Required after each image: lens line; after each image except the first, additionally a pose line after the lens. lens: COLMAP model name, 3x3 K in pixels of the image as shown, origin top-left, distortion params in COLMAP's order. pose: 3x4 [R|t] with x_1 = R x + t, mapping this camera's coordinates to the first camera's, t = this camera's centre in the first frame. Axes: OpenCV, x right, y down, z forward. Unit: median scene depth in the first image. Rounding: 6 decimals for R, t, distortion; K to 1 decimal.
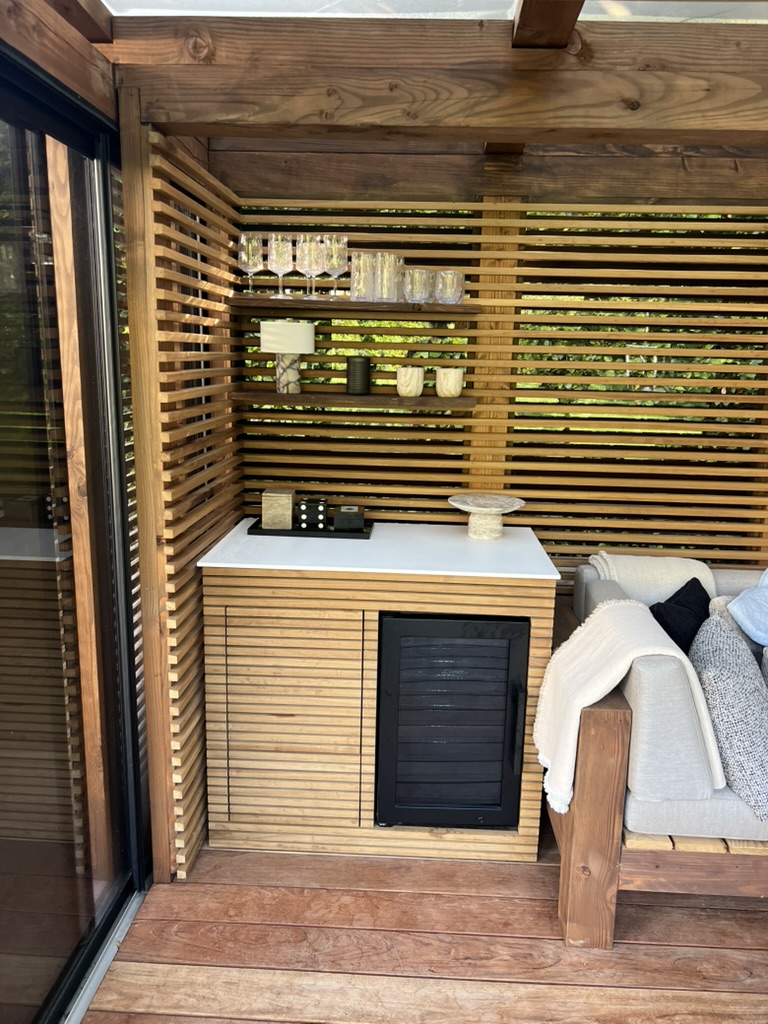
lens RADIAL K [[770.7, 0, 388.8], [0, 770.7, 516.9], [0, 0, 1]] dist [0.043670, -0.043849]
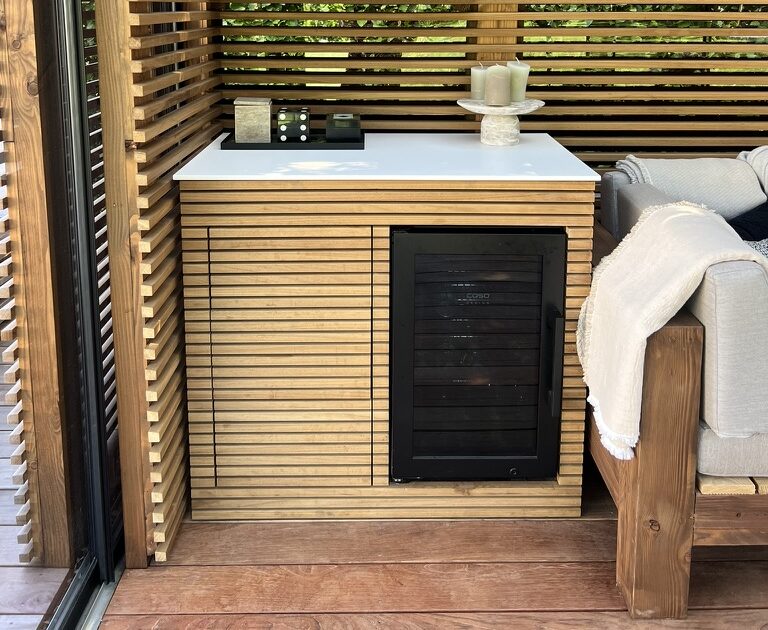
lens RADIAL K [[781.2, 0, 389.4], [0, 781.2, 123.2], [0, 0, 1]] dist [0.014898, 0.000000]
pose [[0.998263, -0.029182, 0.051186, -0.054207], [0.031765, 0.998224, -0.050390, 0.052285], [-0.049625, 0.051928, 0.997417, 0.135079]]
